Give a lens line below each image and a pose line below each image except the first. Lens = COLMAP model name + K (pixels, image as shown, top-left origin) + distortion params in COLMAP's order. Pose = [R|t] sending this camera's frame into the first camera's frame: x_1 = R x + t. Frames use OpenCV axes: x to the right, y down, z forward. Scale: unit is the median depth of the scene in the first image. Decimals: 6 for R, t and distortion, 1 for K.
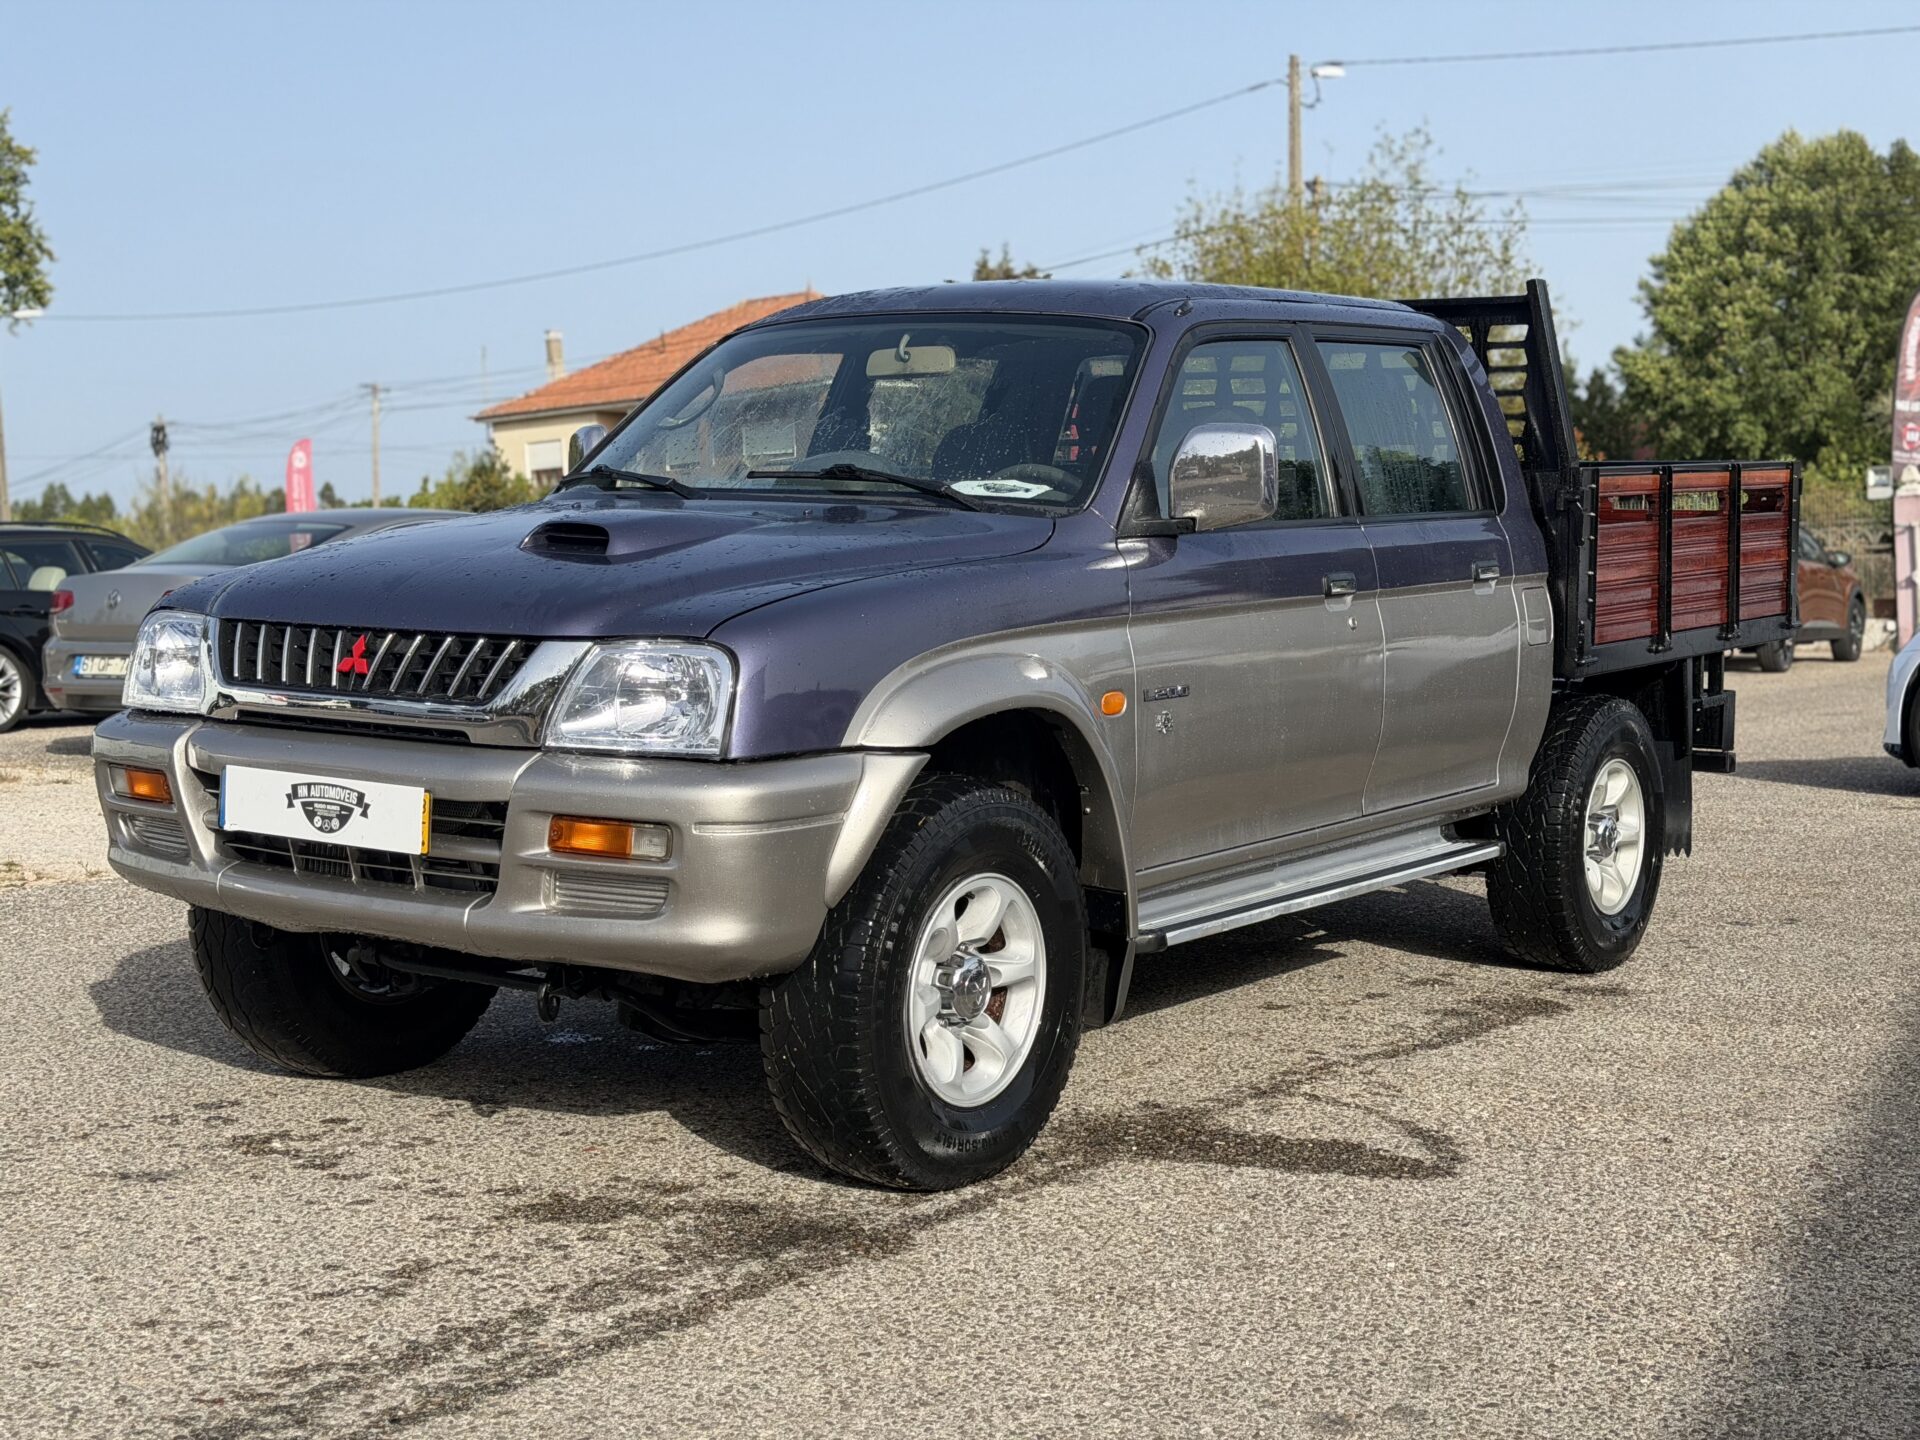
lens RADIAL K [[3367.7, 0, 960.0], [0, 3367.7, 720.0], [0, 0, 1]] dist [0.013615, 0.060057]
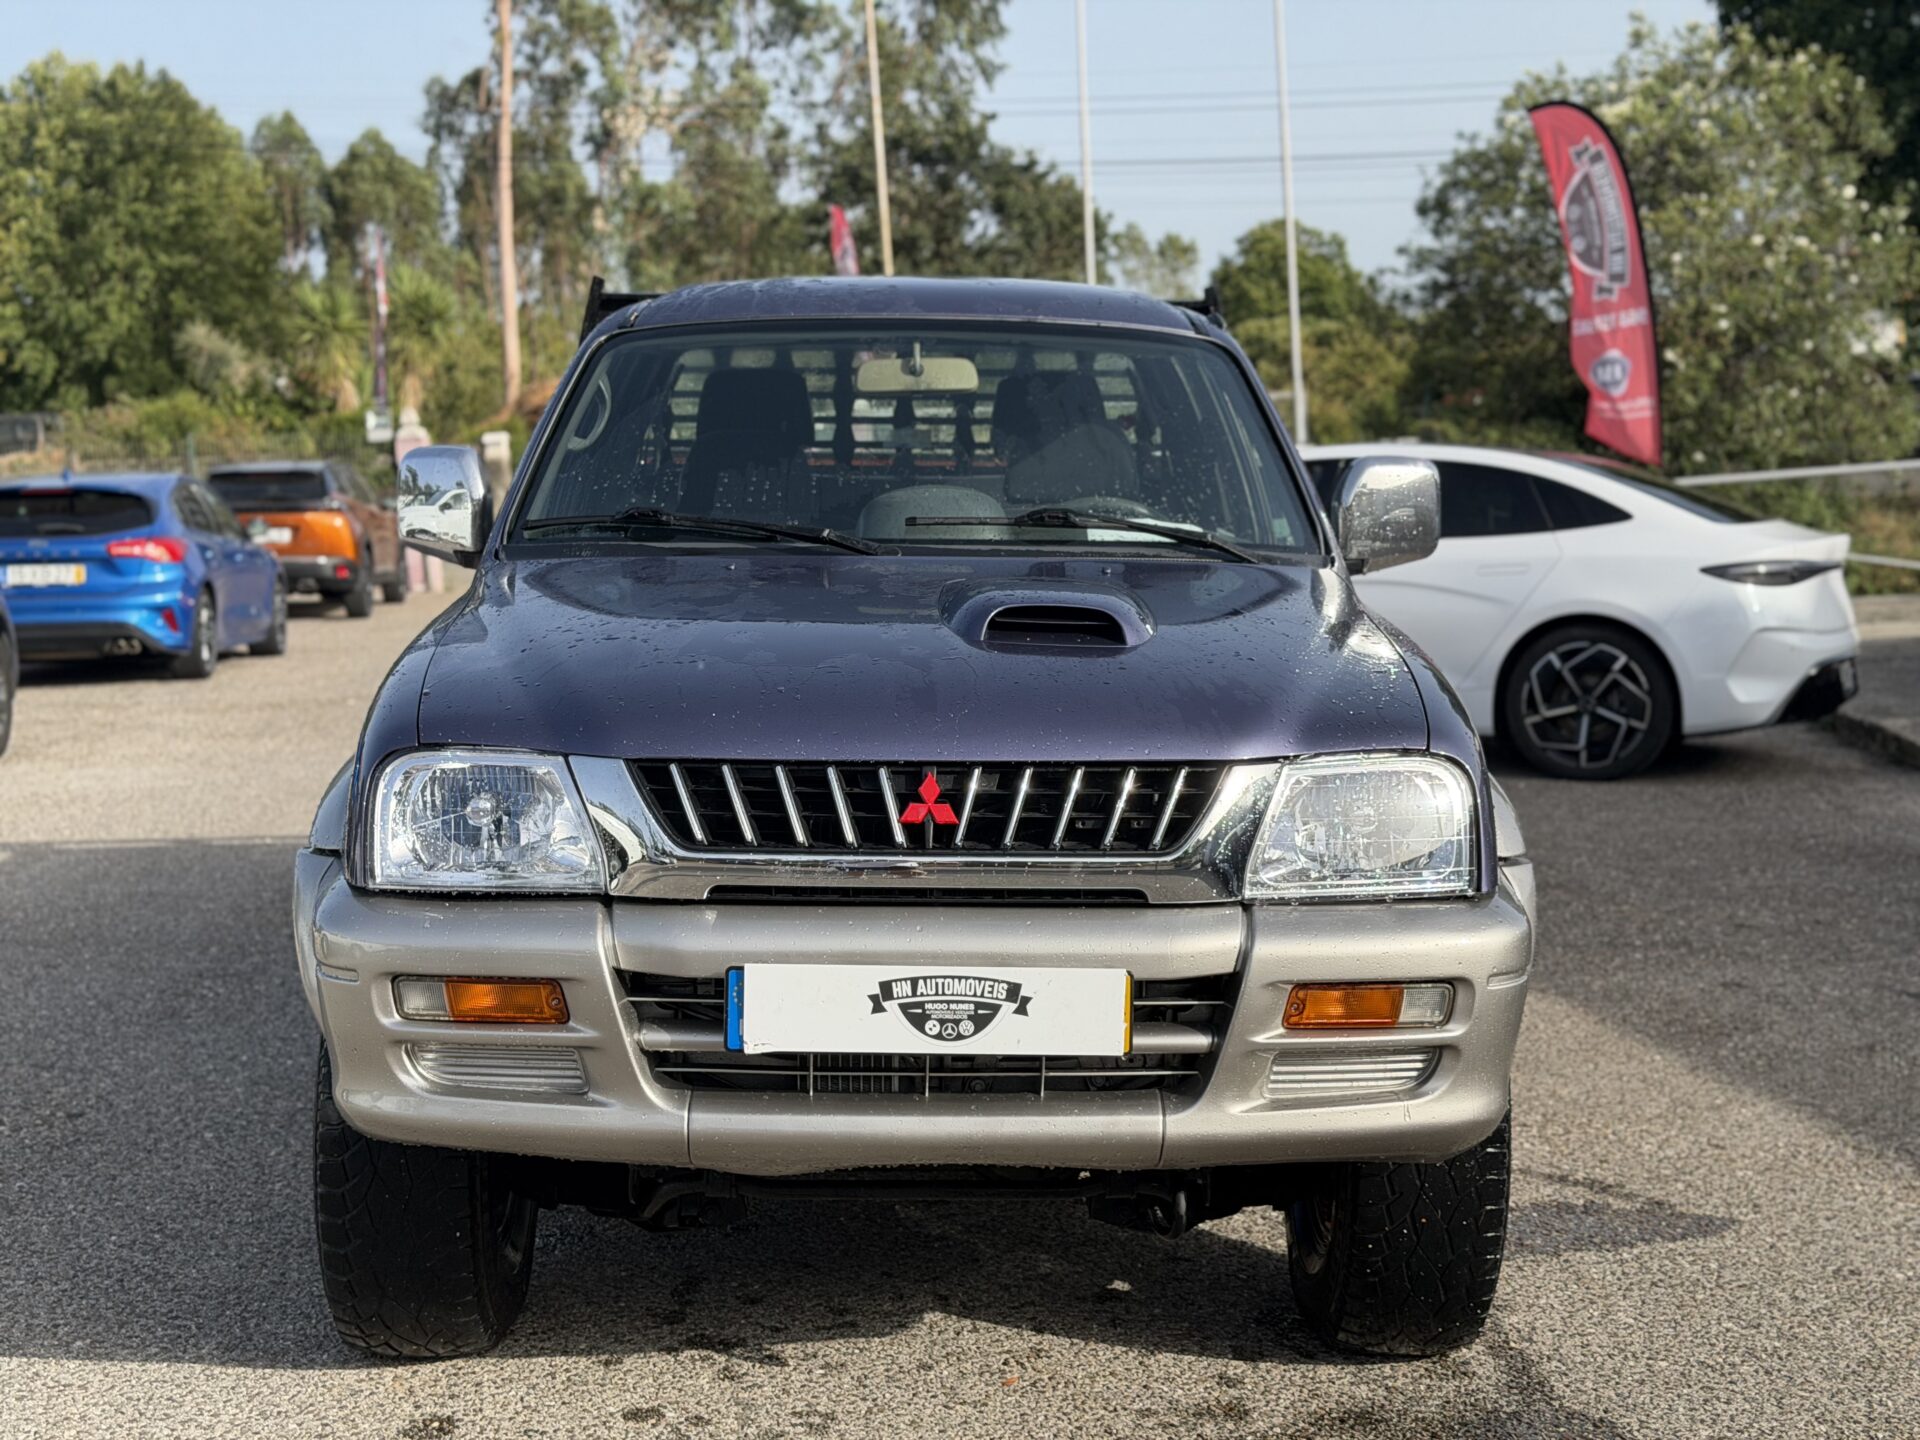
lens RADIAL K [[3367.7, 0, 960.0], [0, 3367.7, 720.0], [0, 0, 1]] dist [0.013615, 0.060057]
pose [[0.805823, -0.075460, 0.587329, -0.621055], [0.059519, 0.997146, 0.046452, -0.072620], [-0.589158, -0.002475, 0.808014, 0.390178]]
